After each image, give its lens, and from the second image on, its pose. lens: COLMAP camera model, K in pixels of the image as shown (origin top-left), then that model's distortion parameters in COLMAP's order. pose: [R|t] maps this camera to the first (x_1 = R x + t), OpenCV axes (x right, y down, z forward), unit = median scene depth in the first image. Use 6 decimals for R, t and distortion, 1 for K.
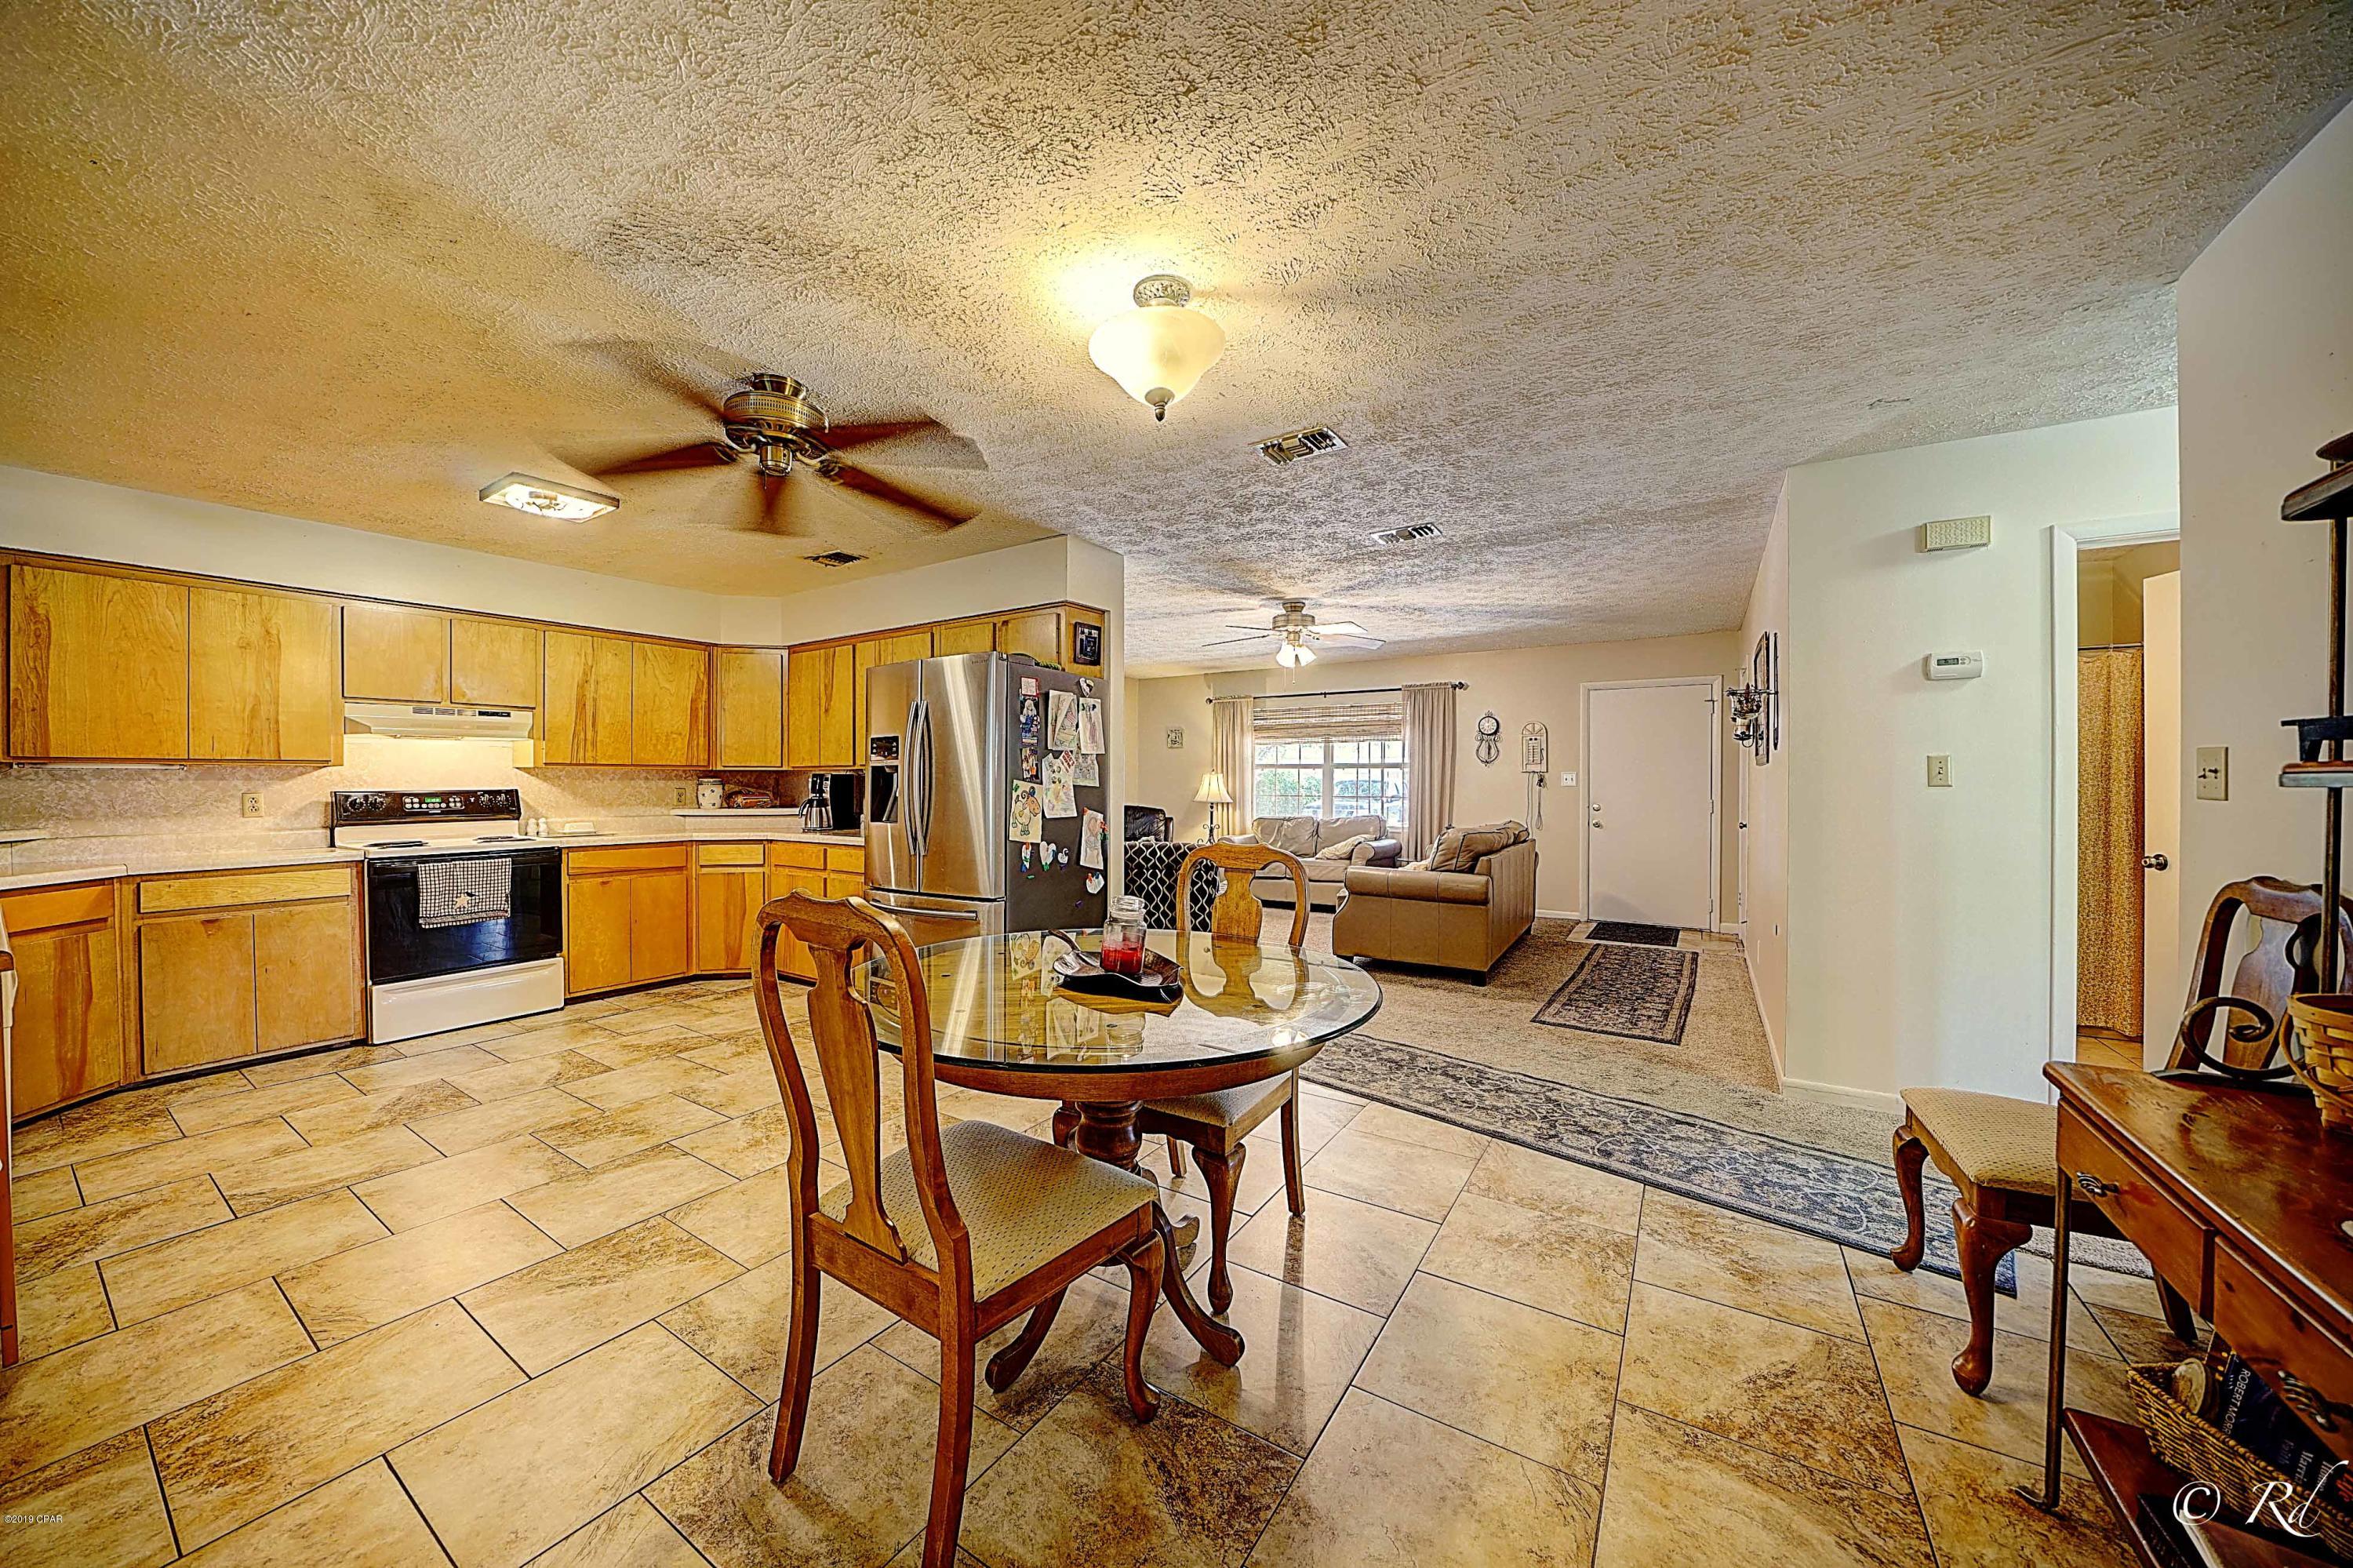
lens RADIAL K [[819.7, 0, 1172.9], [0, 819.7, 787.0], [0, 0, 1]] dist [-0.001439, -0.000010]
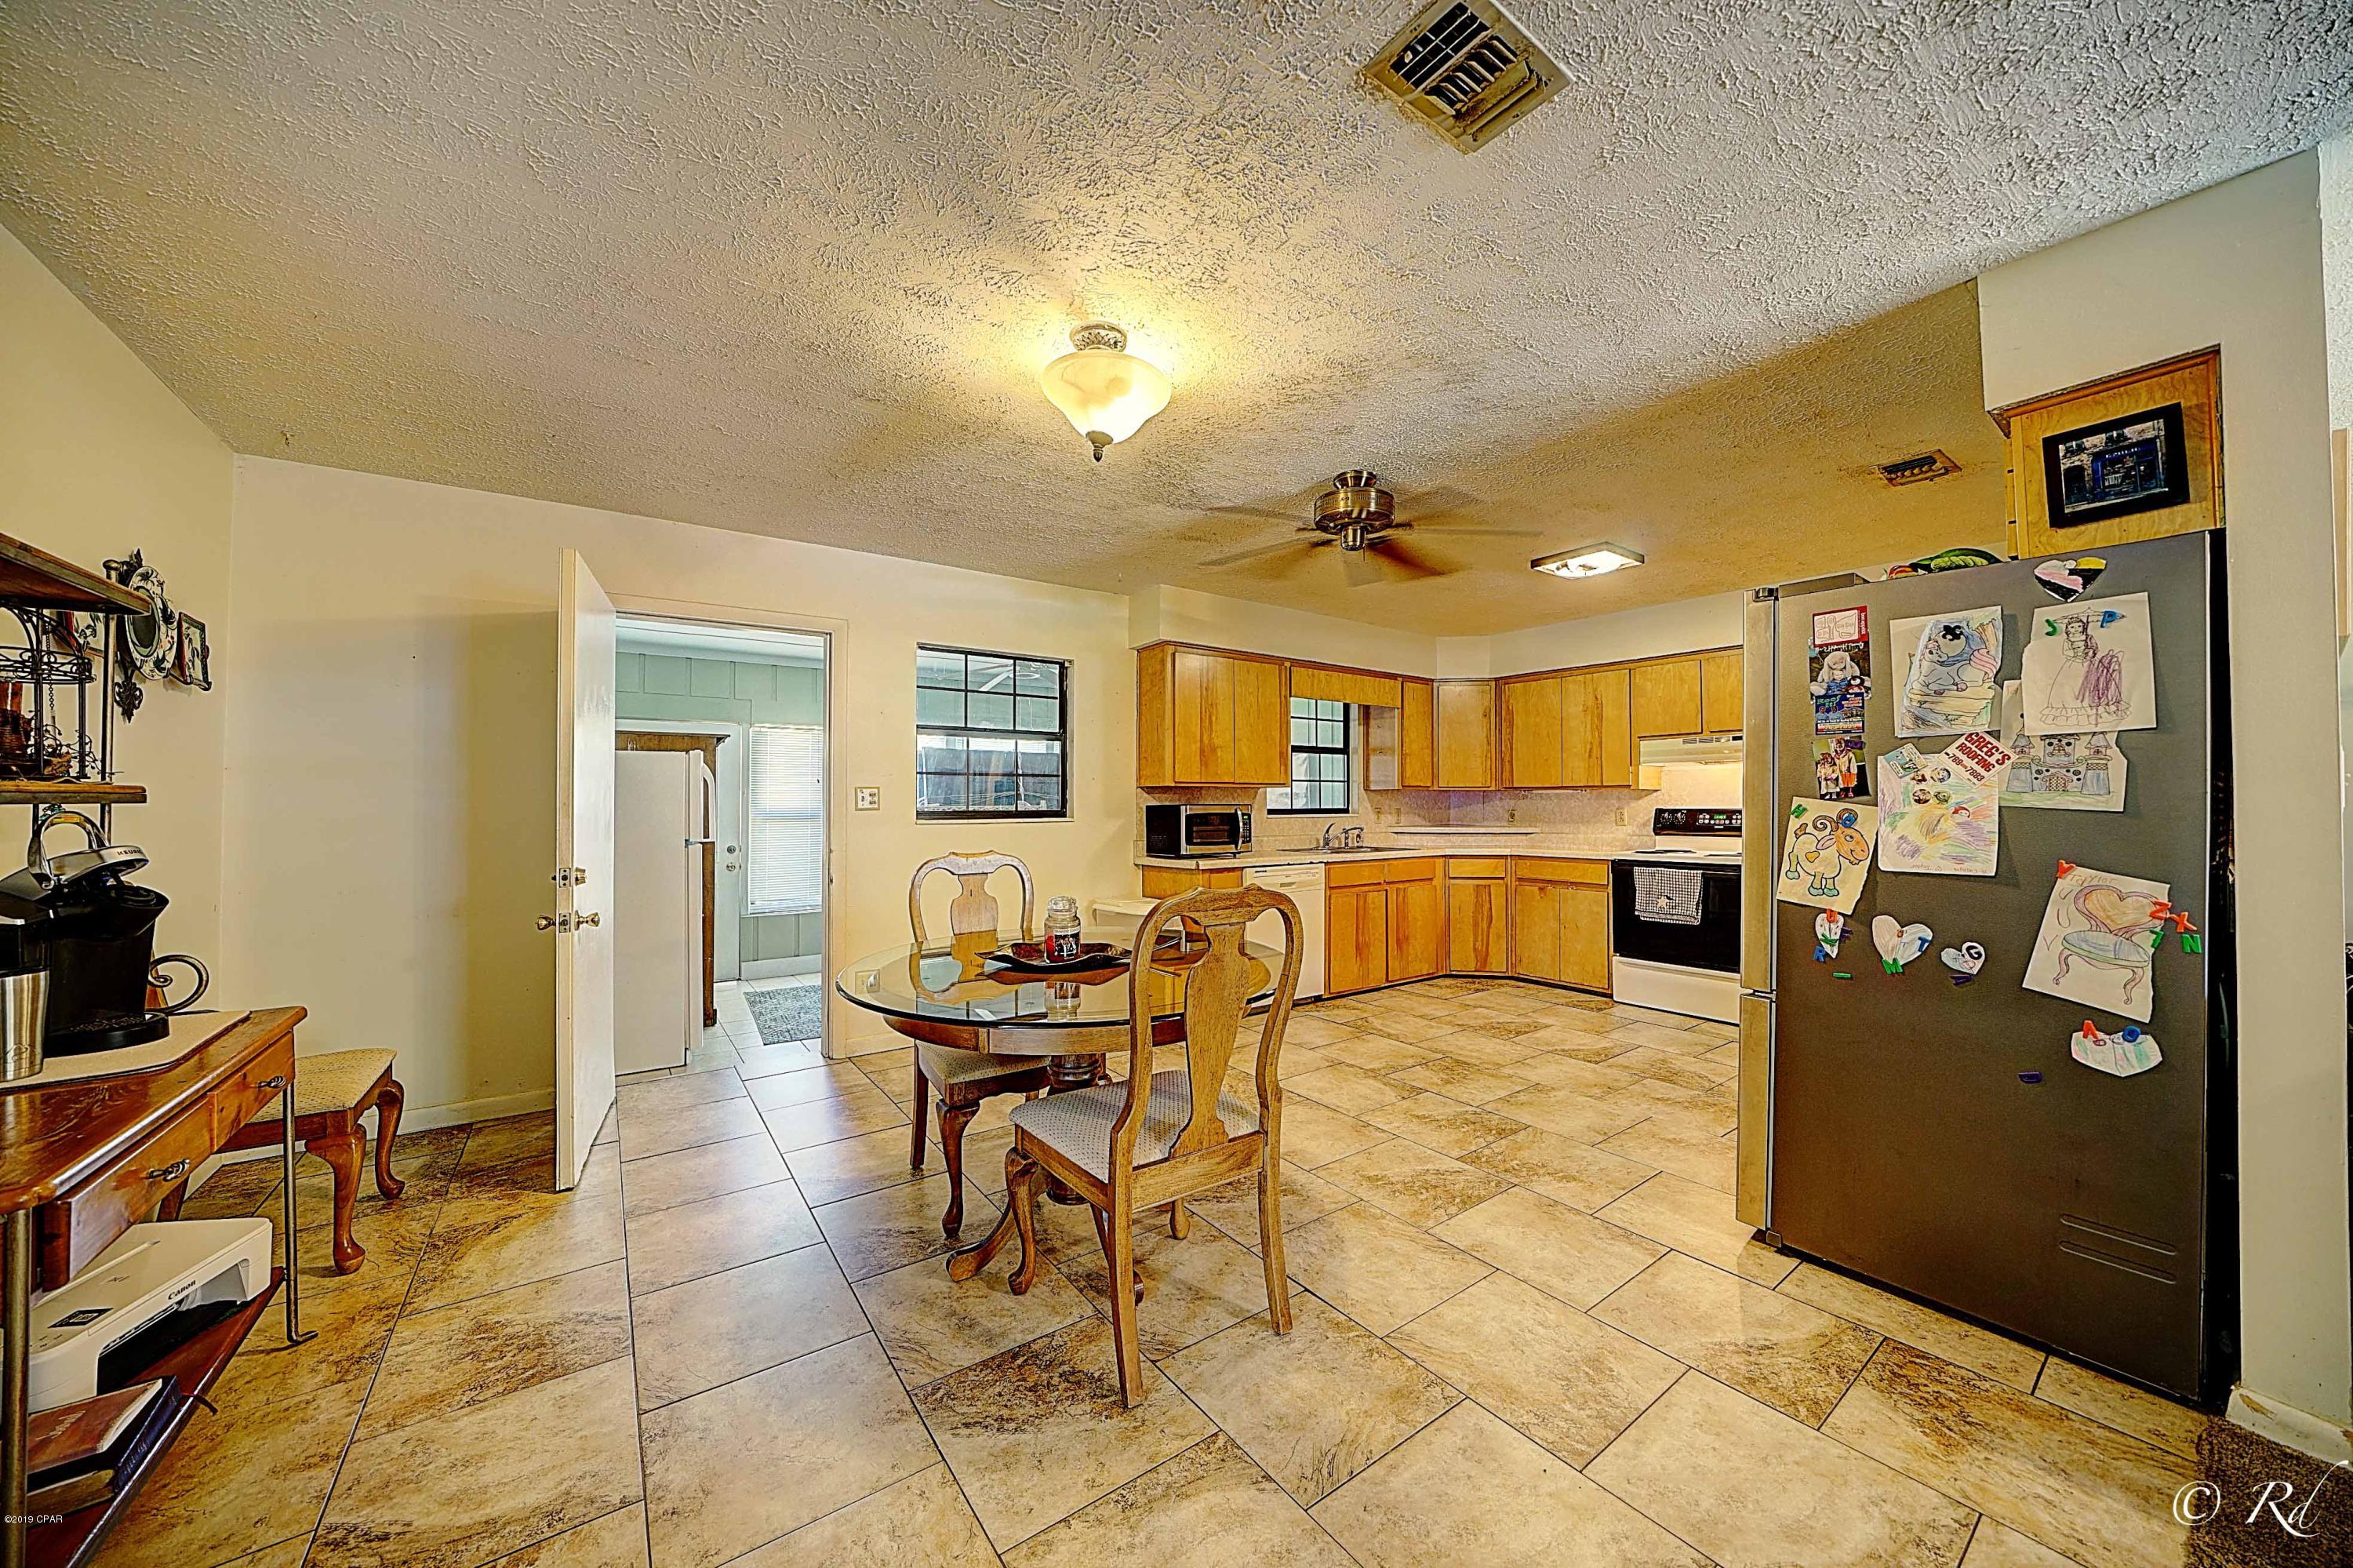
lens RADIAL K [[819.7, 0, 1172.9], [0, 819.7, 787.0], [0, 0, 1]] dist [-0.001439, -0.000010]
pose [[-0.353077, -0.016075, -0.935456, 0.496339], [-0.005464, 0.999871, -0.015120, -0.004582], [0.935578, -0.000228, -0.353119, 0.777098]]
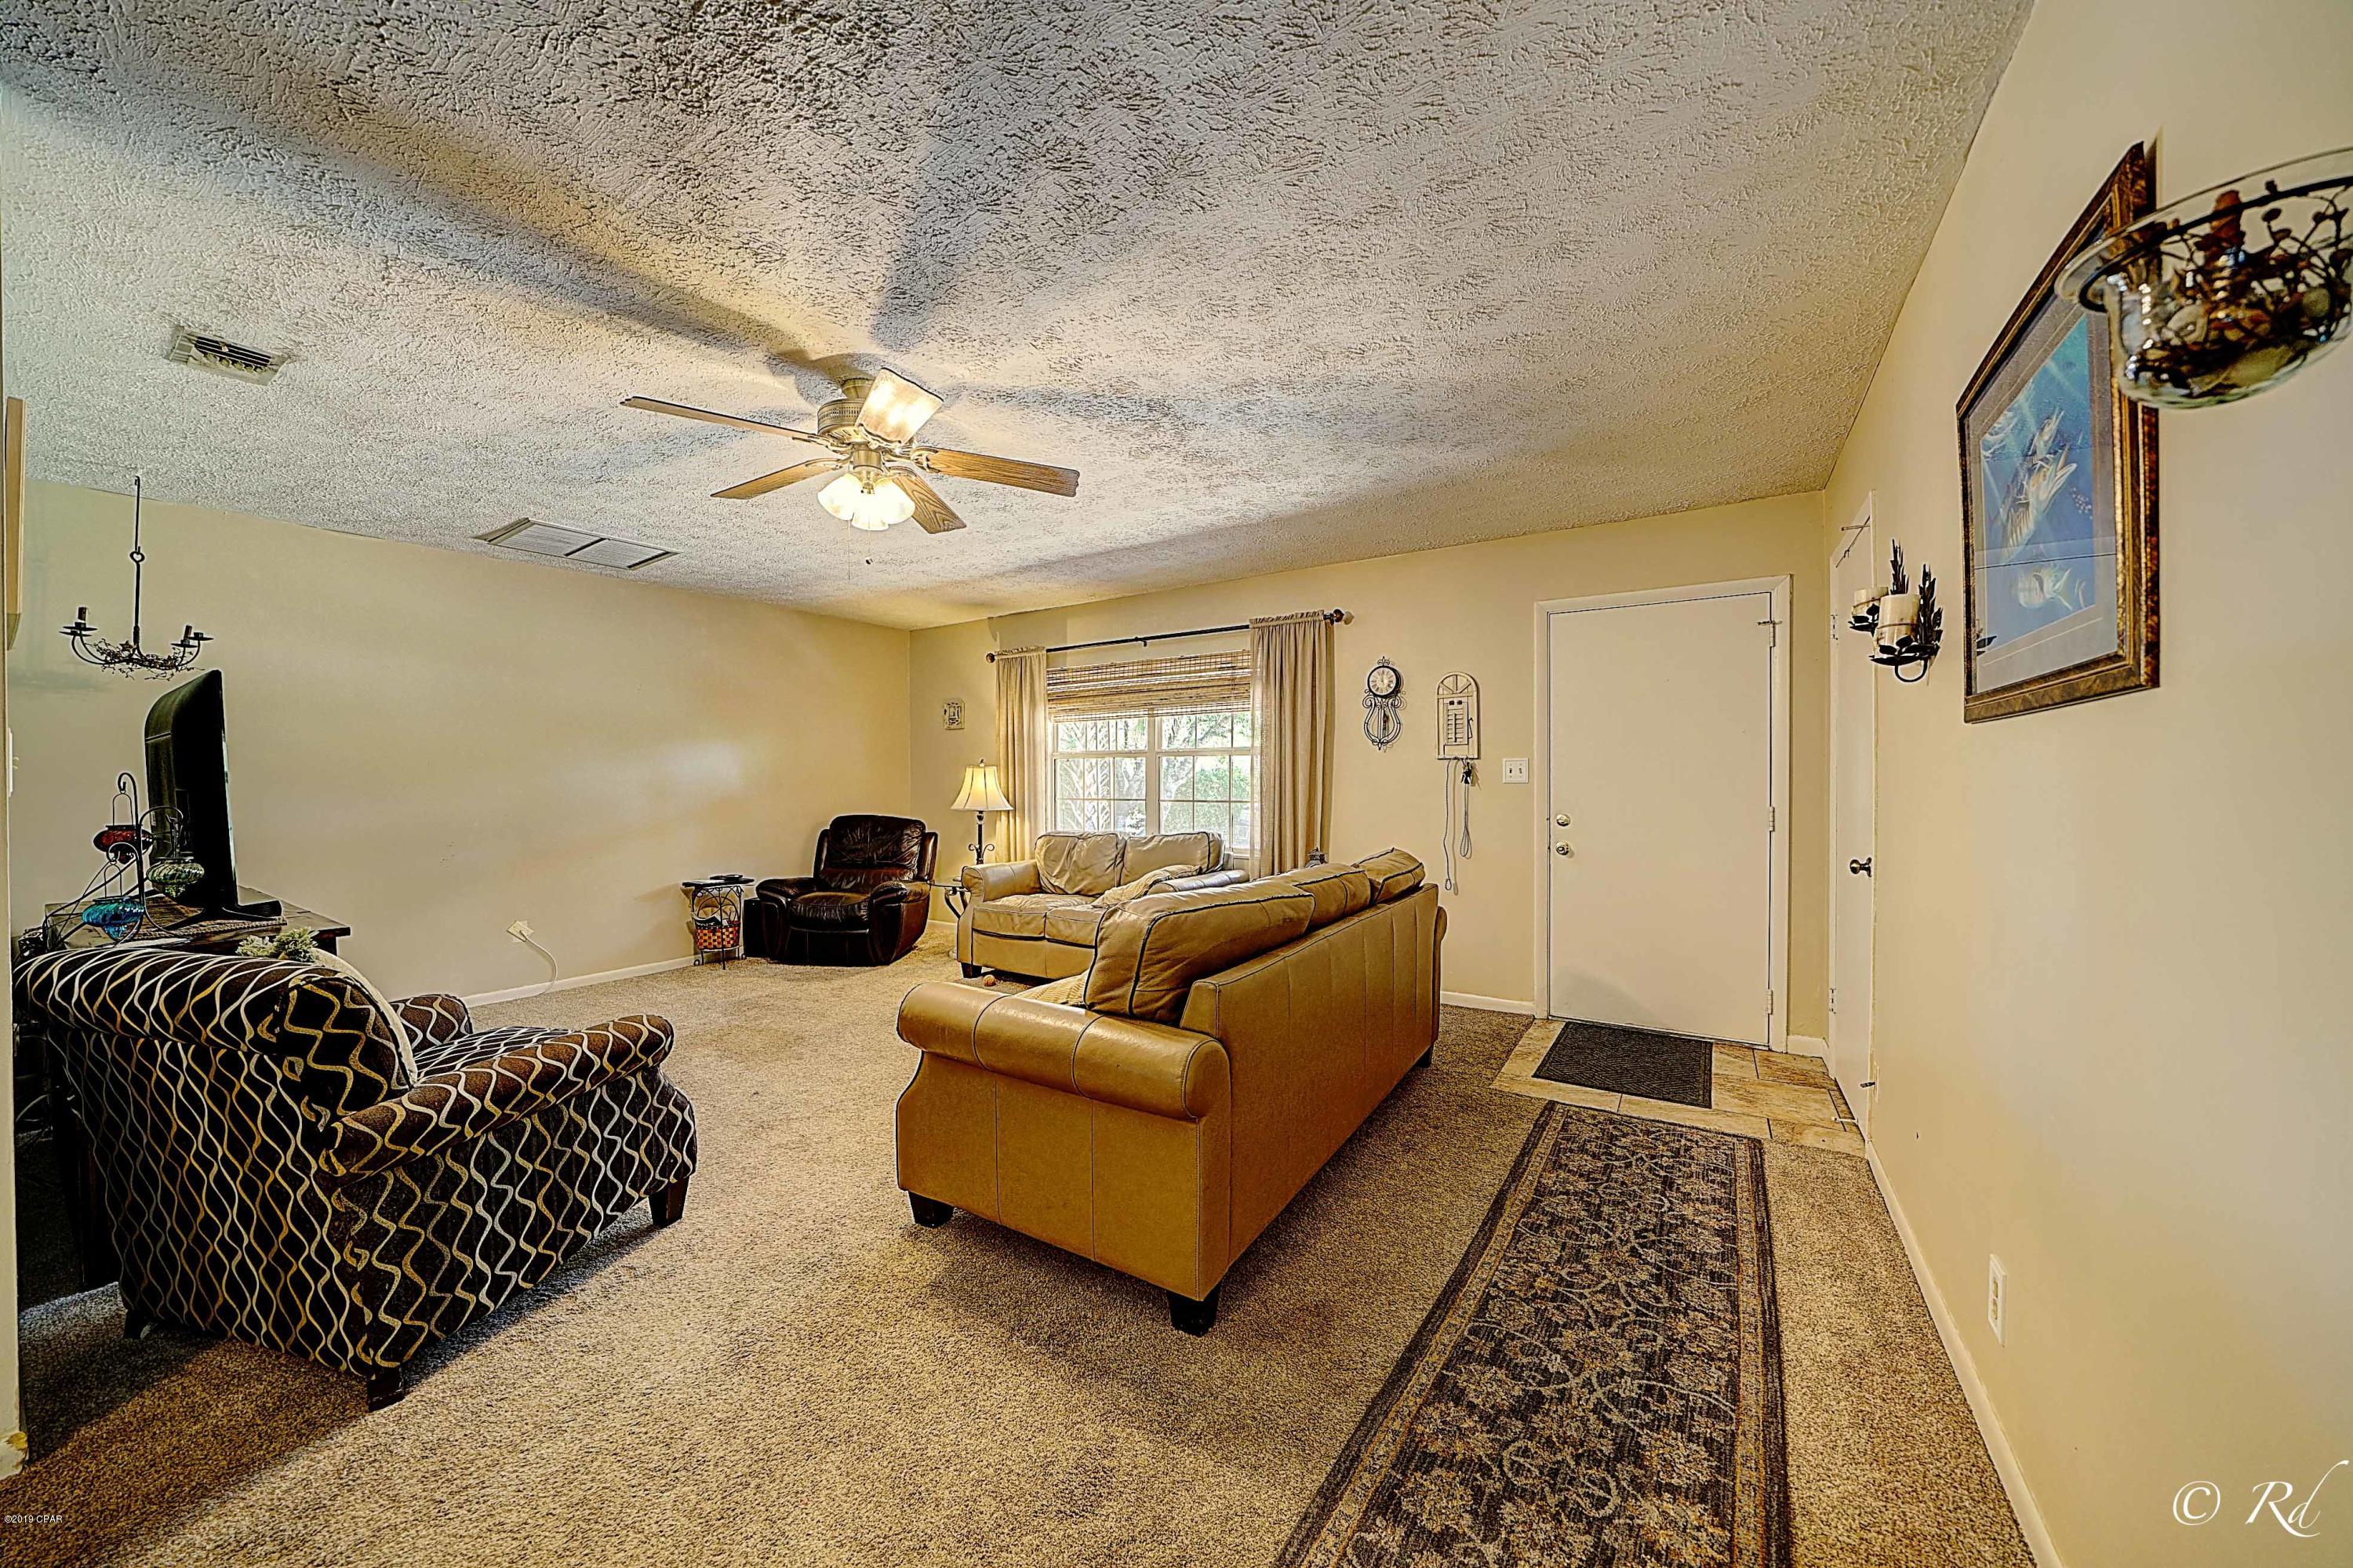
lens RADIAL K [[819.7, 0, 1172.9], [0, 819.7, 787.0], [0, 0, 1]] dist [-0.001439, -0.000010]
pose [[0.999971, -0.006537, -0.003949, 0.225726], [0.006549, 0.999973, 0.003193, -0.001196], [0.003928, -0.003219, 0.999987, 0.389829]]
